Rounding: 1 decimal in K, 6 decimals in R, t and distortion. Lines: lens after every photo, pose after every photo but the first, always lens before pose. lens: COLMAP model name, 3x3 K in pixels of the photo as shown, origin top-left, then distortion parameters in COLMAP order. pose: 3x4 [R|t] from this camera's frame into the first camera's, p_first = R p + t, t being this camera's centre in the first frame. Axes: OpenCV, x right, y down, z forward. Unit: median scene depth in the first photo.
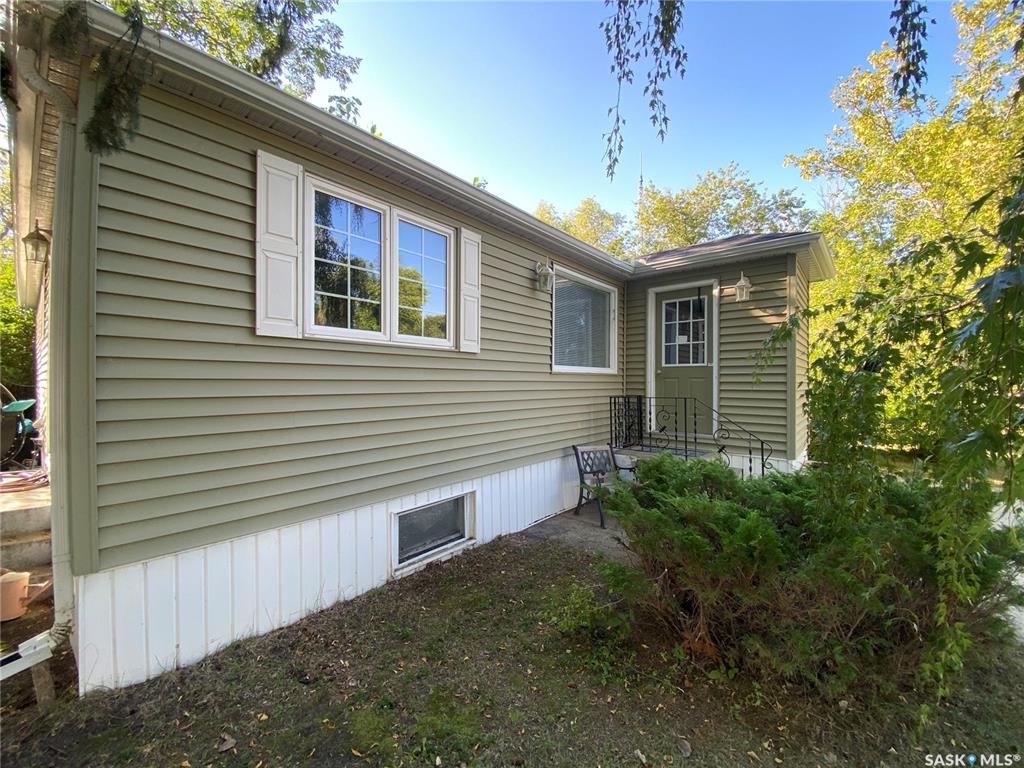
lens RADIAL K [[414.7, 0, 511.9], [0, 414.7, 379.1], [0, 0, 1]] dist [0.050618, -0.040394]
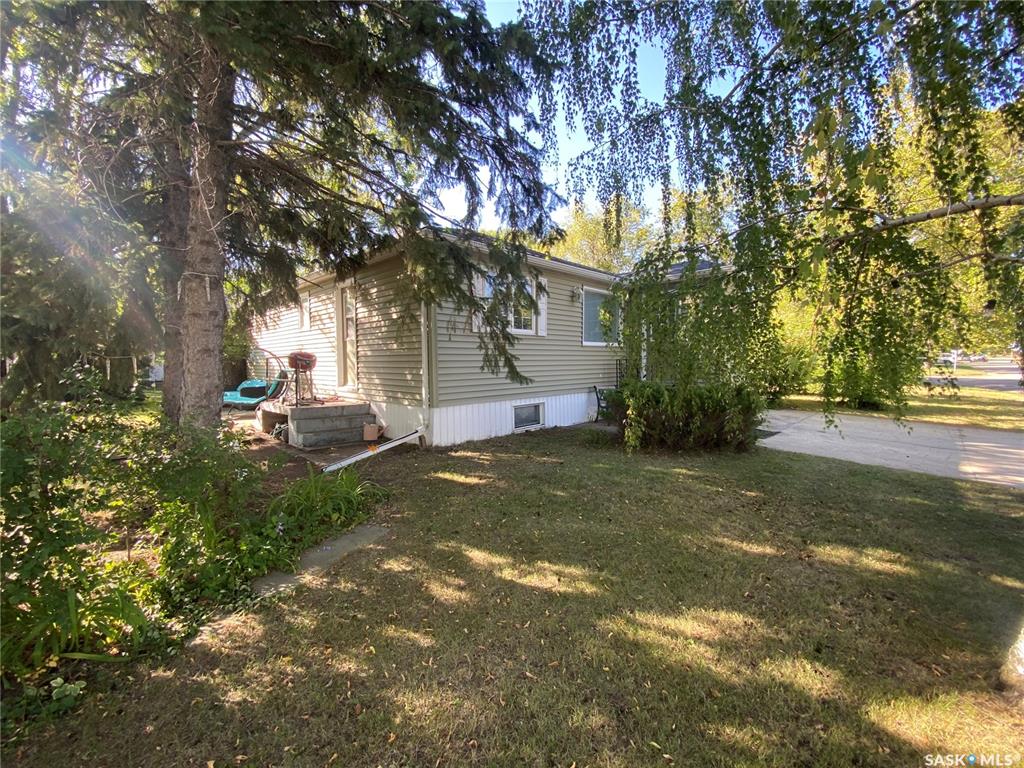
lens RADIAL K [[414.7, 0, 511.9], [0, 414.7, 379.1], [0, 0, 1]] dist [0.050618, -0.040394]
pose [[0.997039, -0.004821, -0.076748, -0.079820], [0.008605, 0.998760, 0.049044, 0.042256], [0.076417, -0.049559, 0.995844, -0.929018]]
